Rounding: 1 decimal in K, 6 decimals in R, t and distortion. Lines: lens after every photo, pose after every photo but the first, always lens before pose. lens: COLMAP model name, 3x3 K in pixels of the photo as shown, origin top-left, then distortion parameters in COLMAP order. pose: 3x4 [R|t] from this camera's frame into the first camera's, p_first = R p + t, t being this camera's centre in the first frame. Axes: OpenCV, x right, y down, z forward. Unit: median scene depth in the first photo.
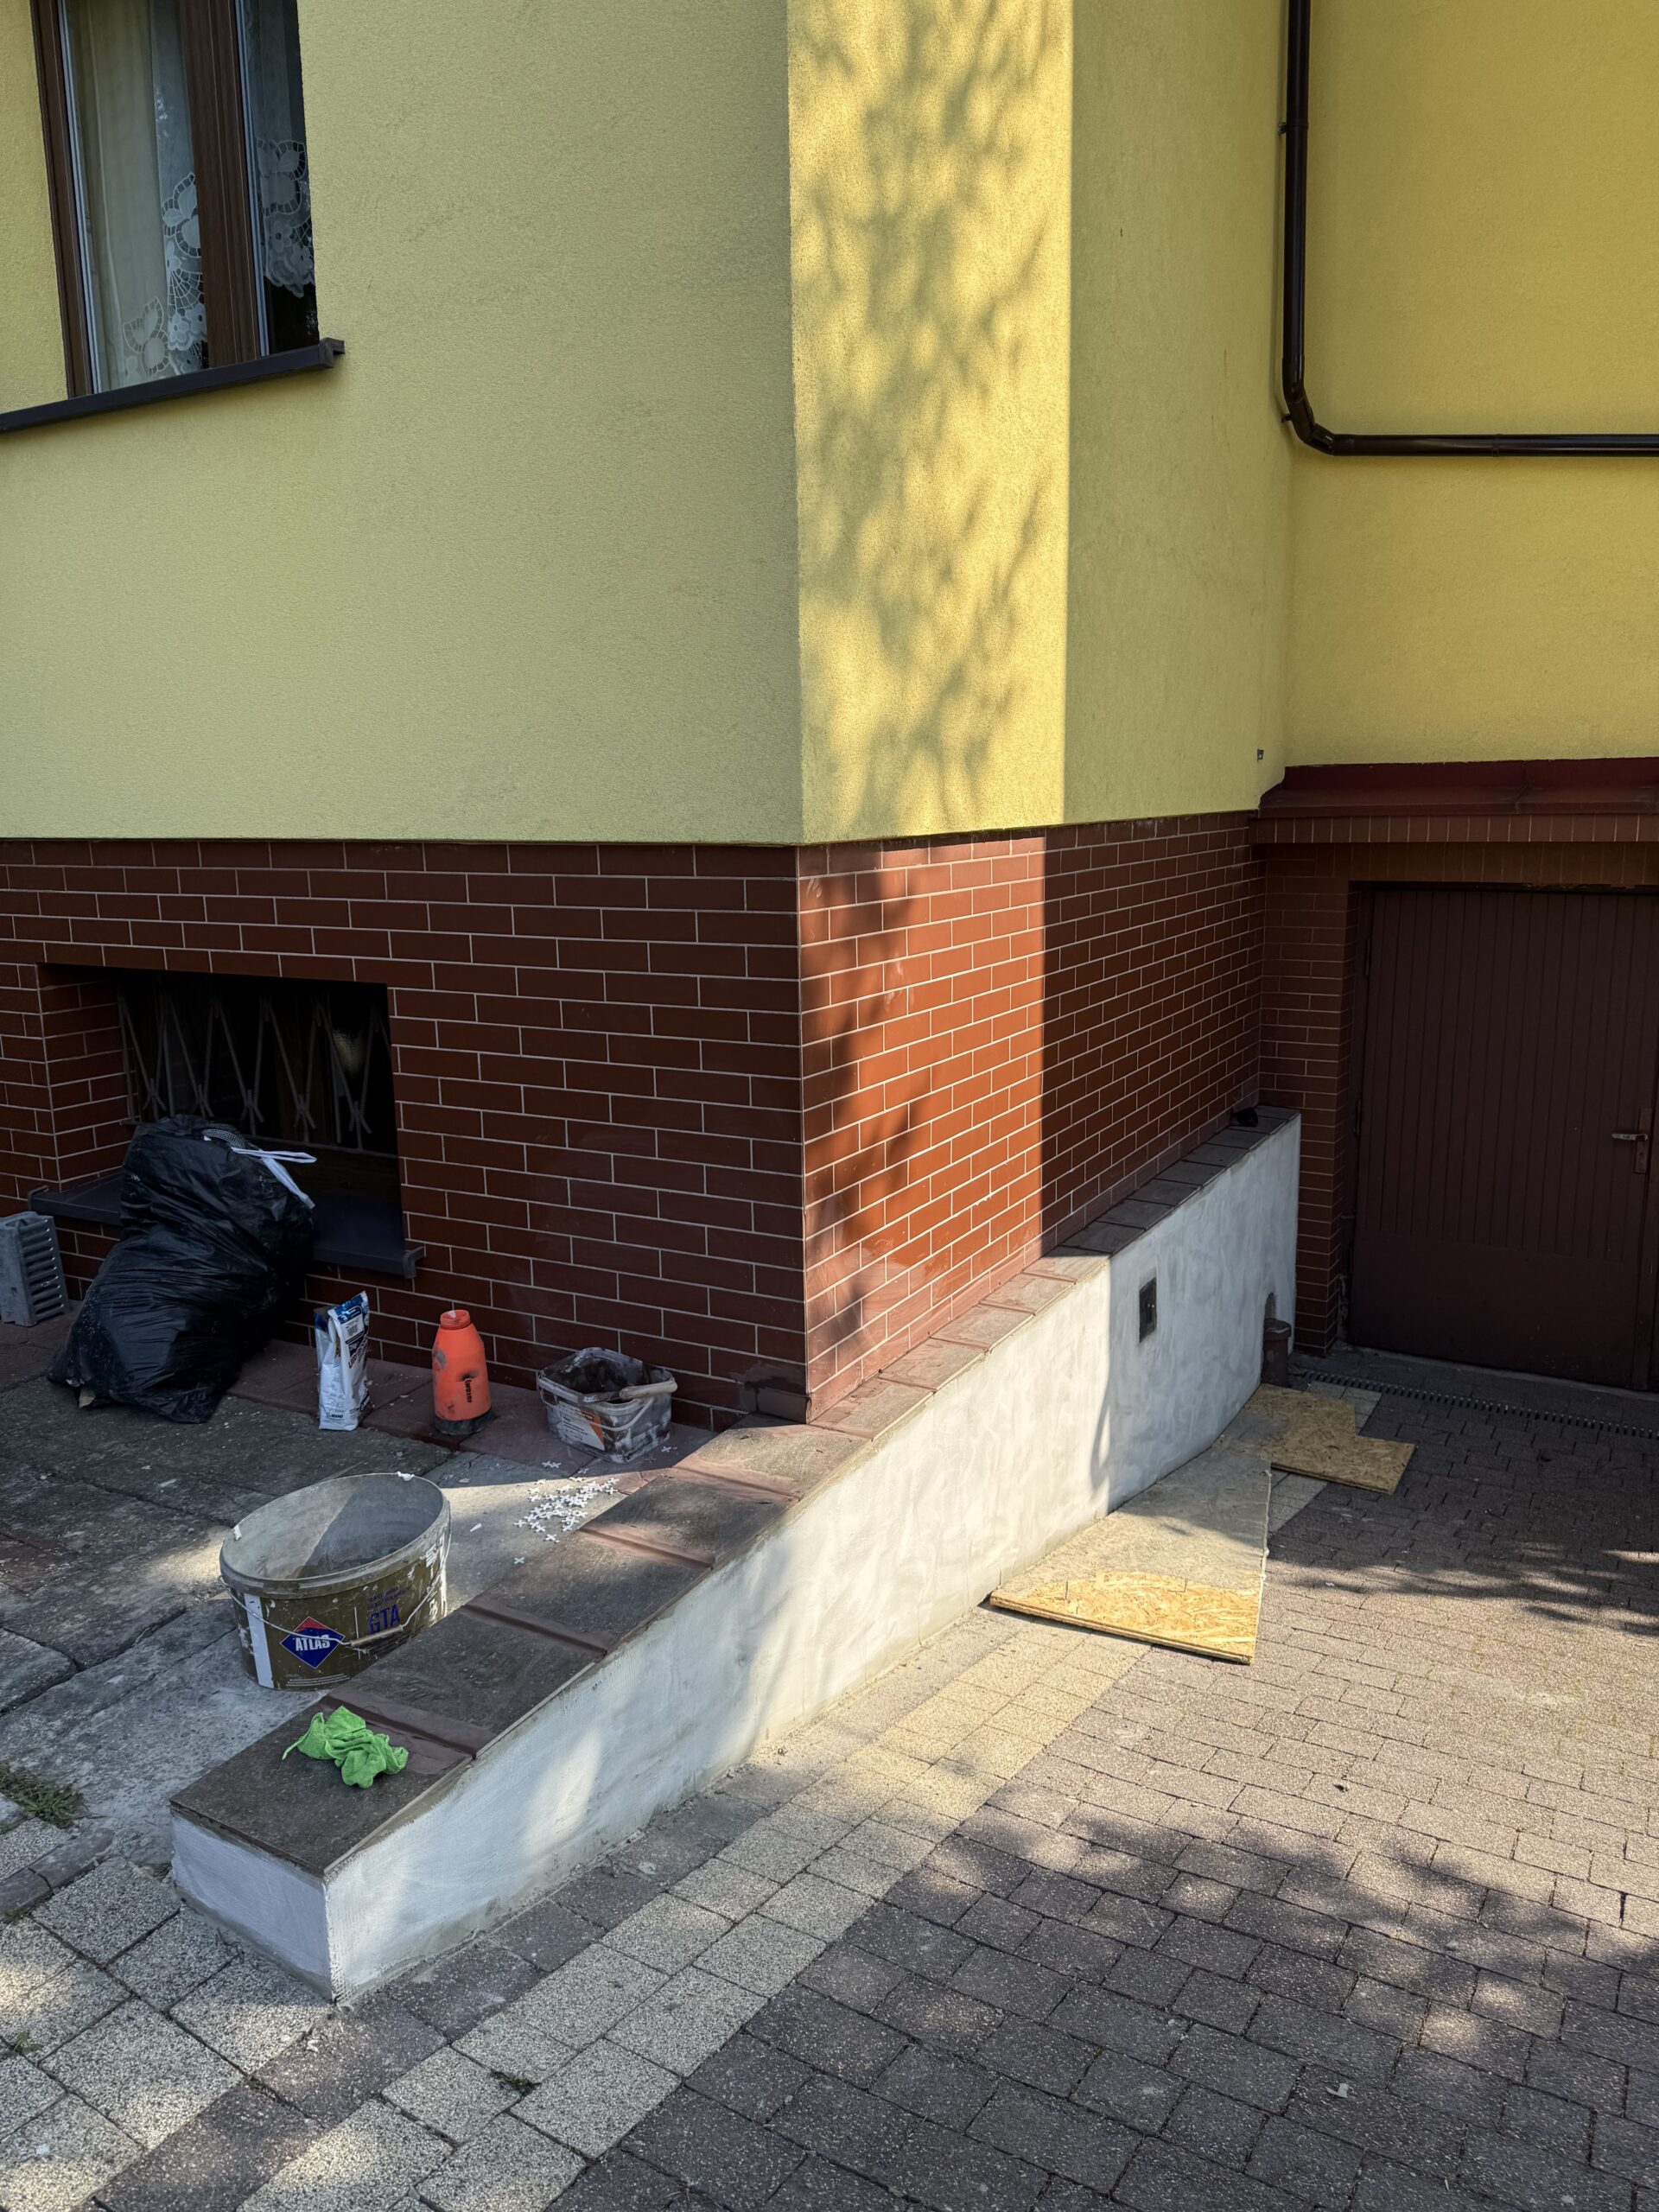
lens RADIAL K [[1559.0, 0, 814.5], [0, 1559.0, 1105.4], [0, 0, 1]] dist [0.033458, -0.044754]
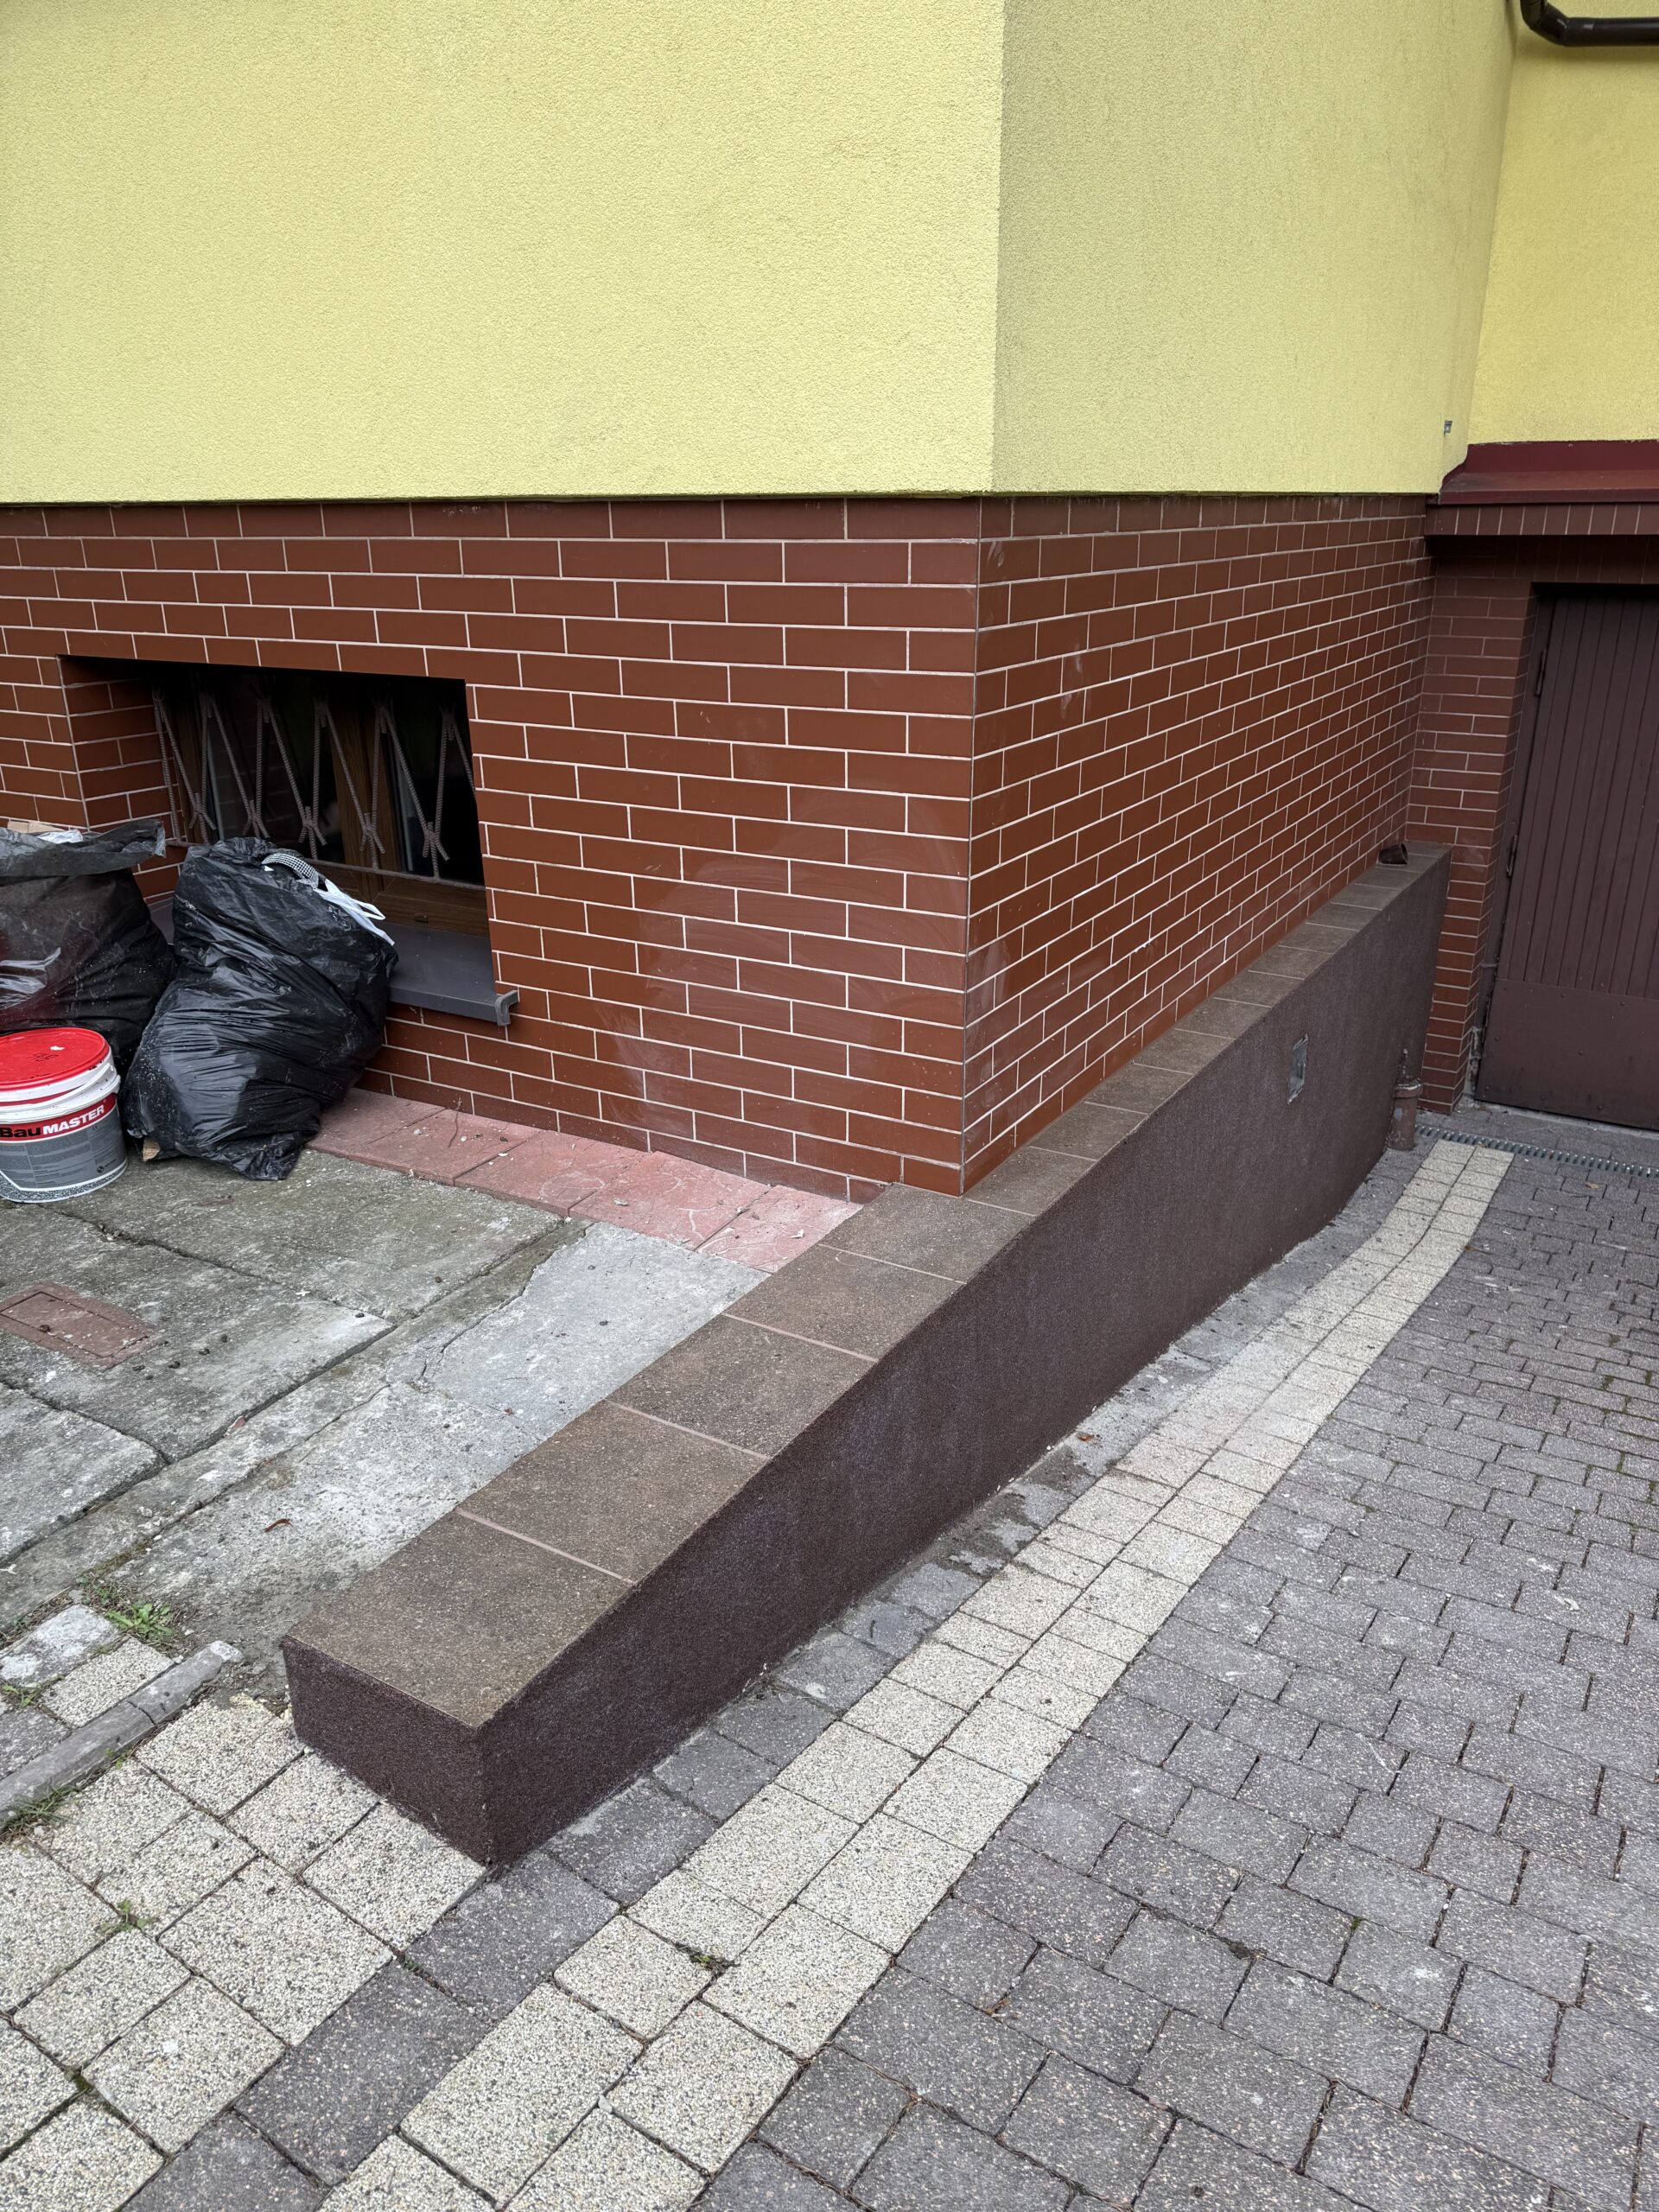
lens RADIAL K [[1552.0, 0, 825.5], [0, 1552.0, 1133.0], [0, 0, 1]] dist [0.021325, -0.039591]
pose [[0.999793, 0.014240, -0.014546, -0.068338], [-0.011318, 0.982820, 0.184219, 0.007447], [0.016920, -0.184017, 0.982778, 0.138512]]
